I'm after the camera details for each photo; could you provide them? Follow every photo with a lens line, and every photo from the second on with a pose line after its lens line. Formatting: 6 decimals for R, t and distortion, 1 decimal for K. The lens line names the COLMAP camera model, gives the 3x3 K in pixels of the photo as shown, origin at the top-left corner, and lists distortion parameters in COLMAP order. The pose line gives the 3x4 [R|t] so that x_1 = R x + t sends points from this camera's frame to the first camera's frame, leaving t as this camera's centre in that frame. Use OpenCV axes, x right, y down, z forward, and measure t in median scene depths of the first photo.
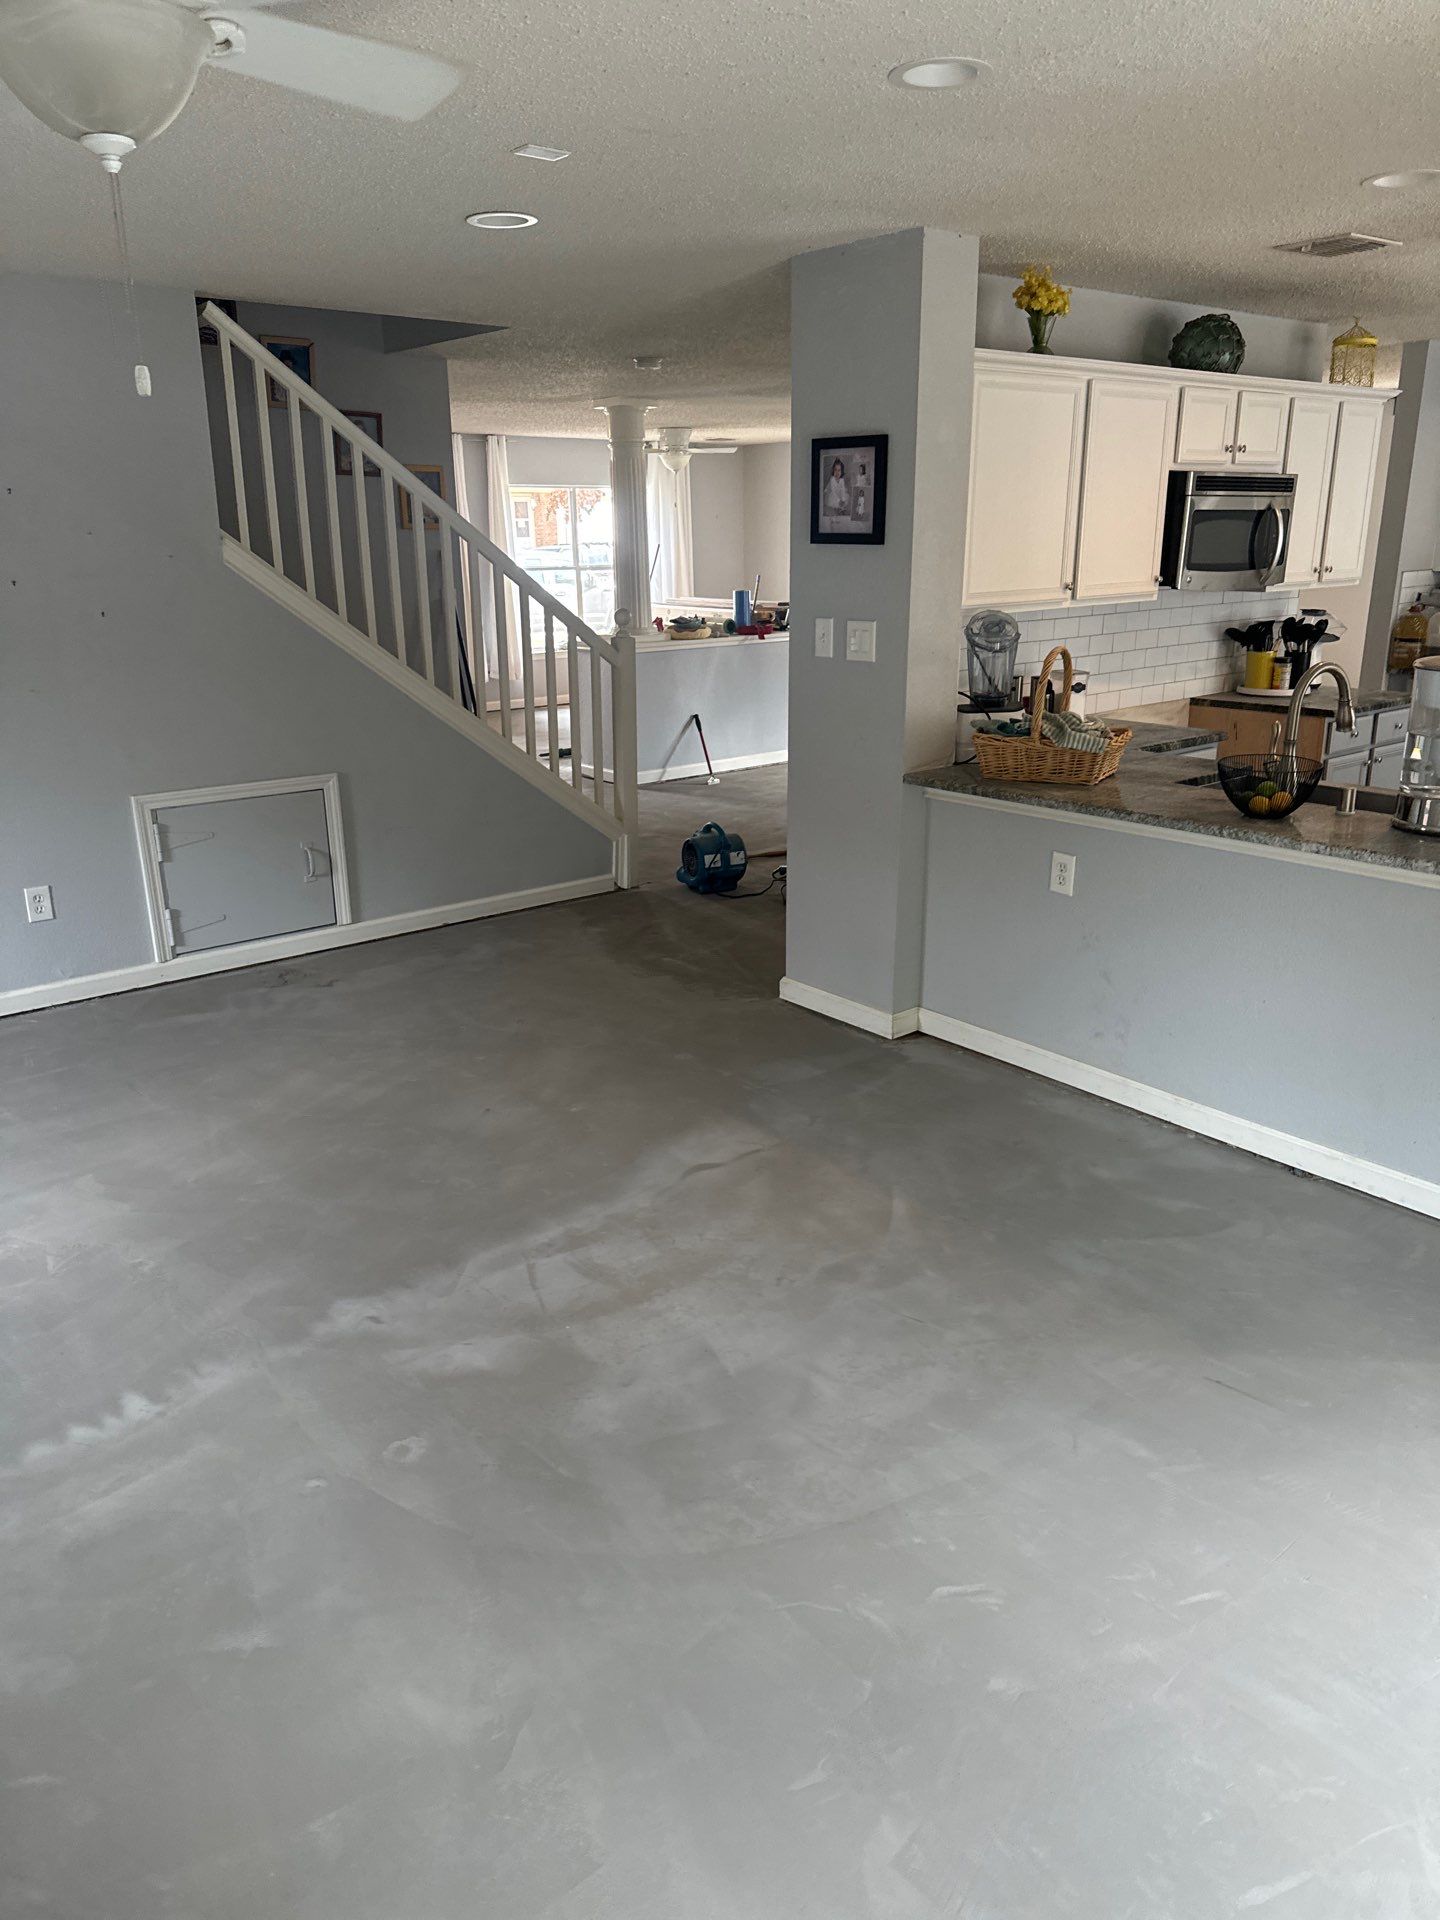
lens RADIAL K [[1389.3, 0, 694.1], [0, 1389.3, 1006.0], [0, 0, 1]] dist [0.030957, -0.024079]
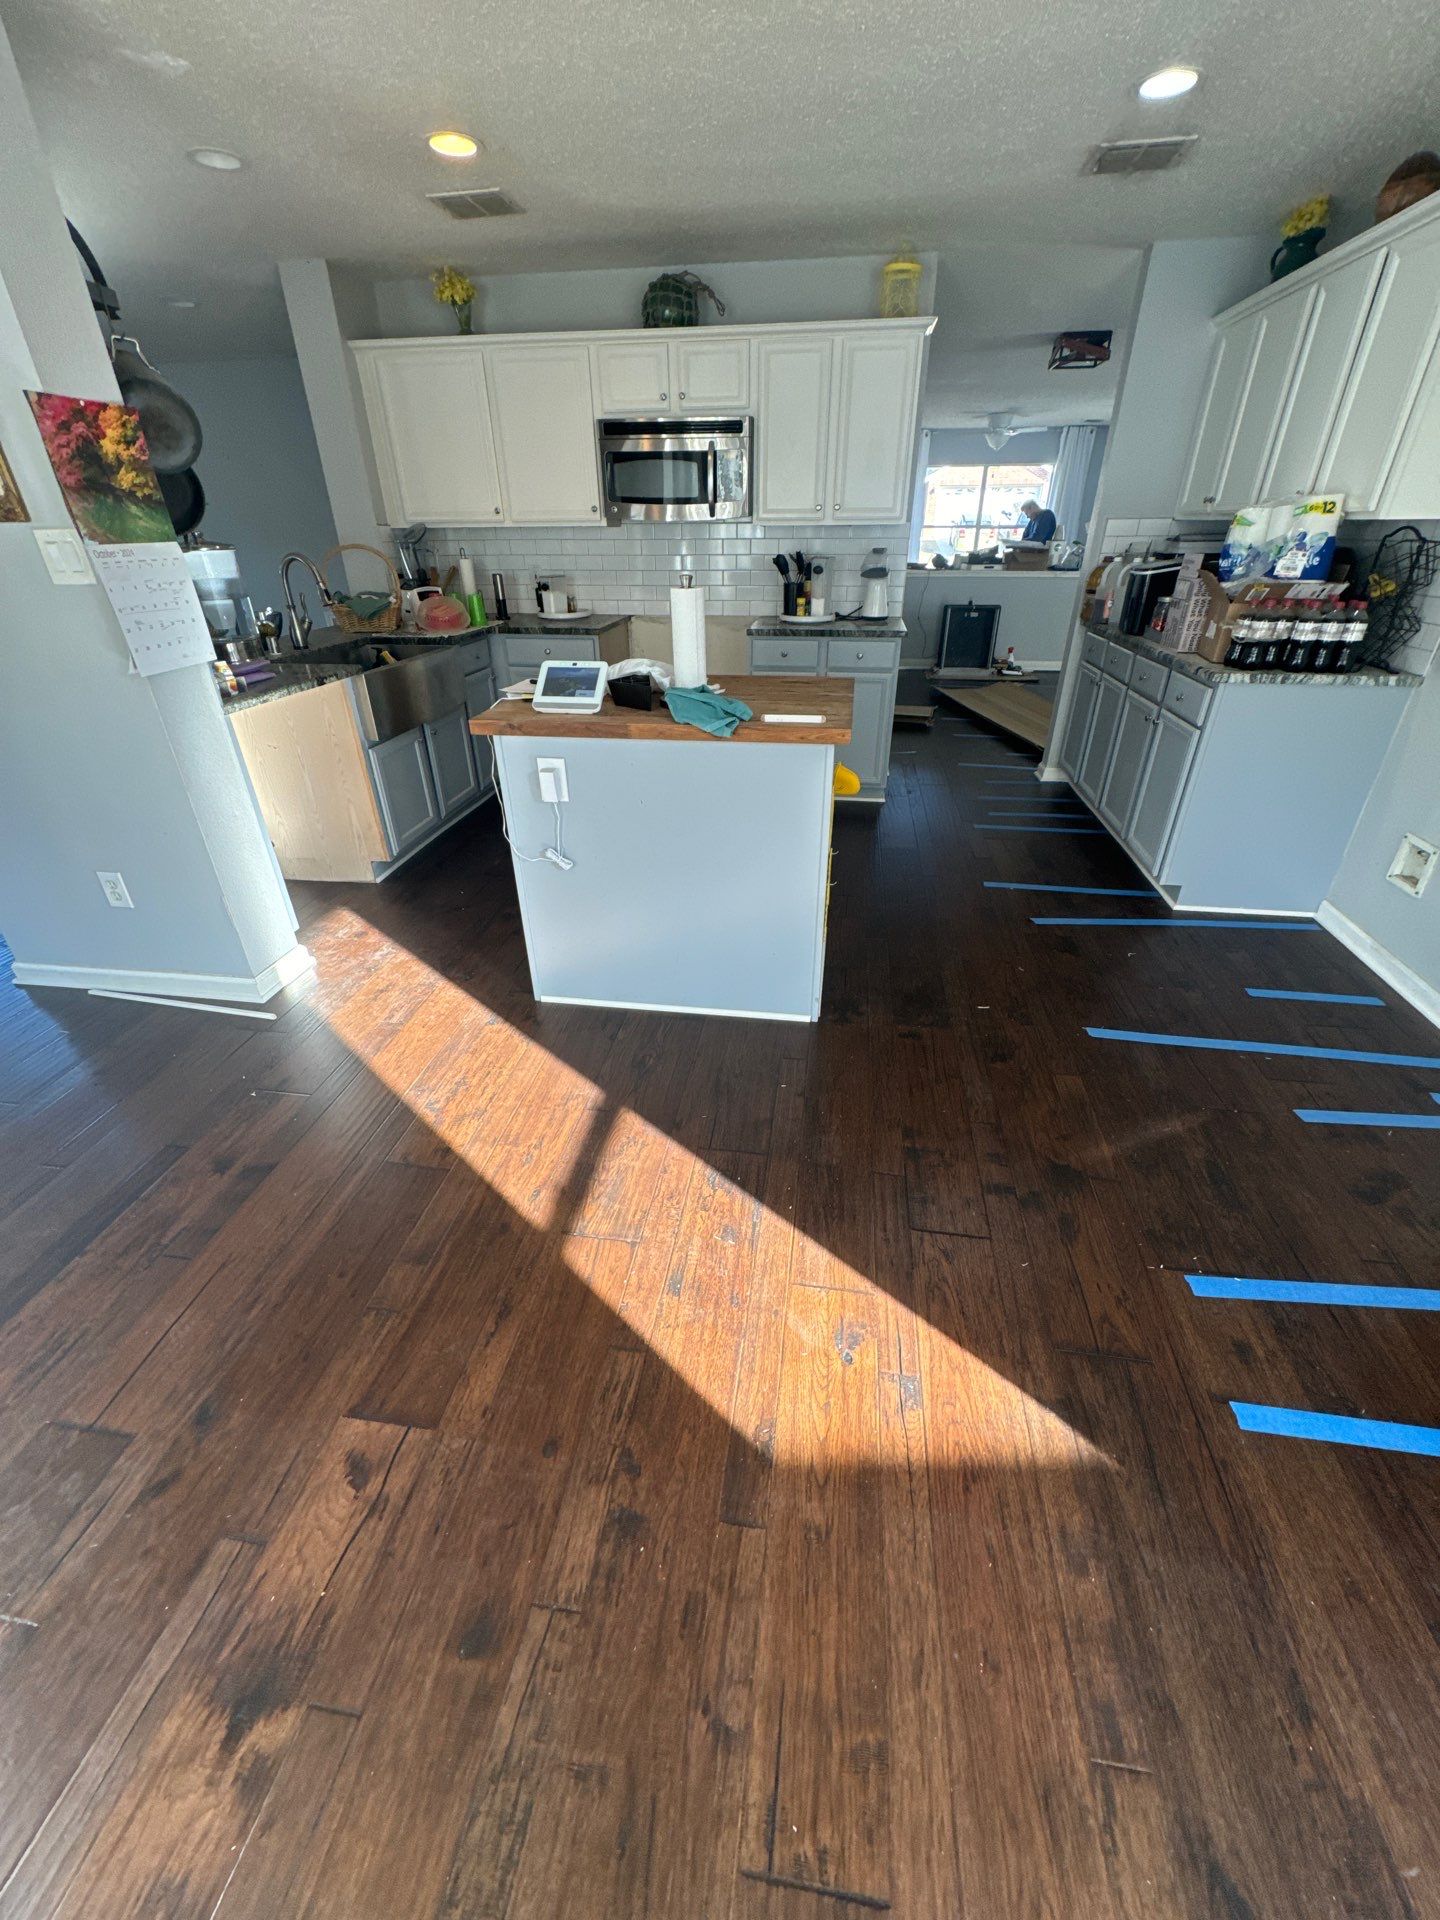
lens RADIAL K [[768.3, 0, 718.3], [0, 768.3, 957.8], [0, 0, 1]] dist [0.006732, -0.002048]
pose [[0.686959, 0.365491, -0.628095, 1.054861], [-0.236052, 0.929677, 0.282809, -0.139623], [0.687289, -0.046015, 0.724925, 0.519219]]
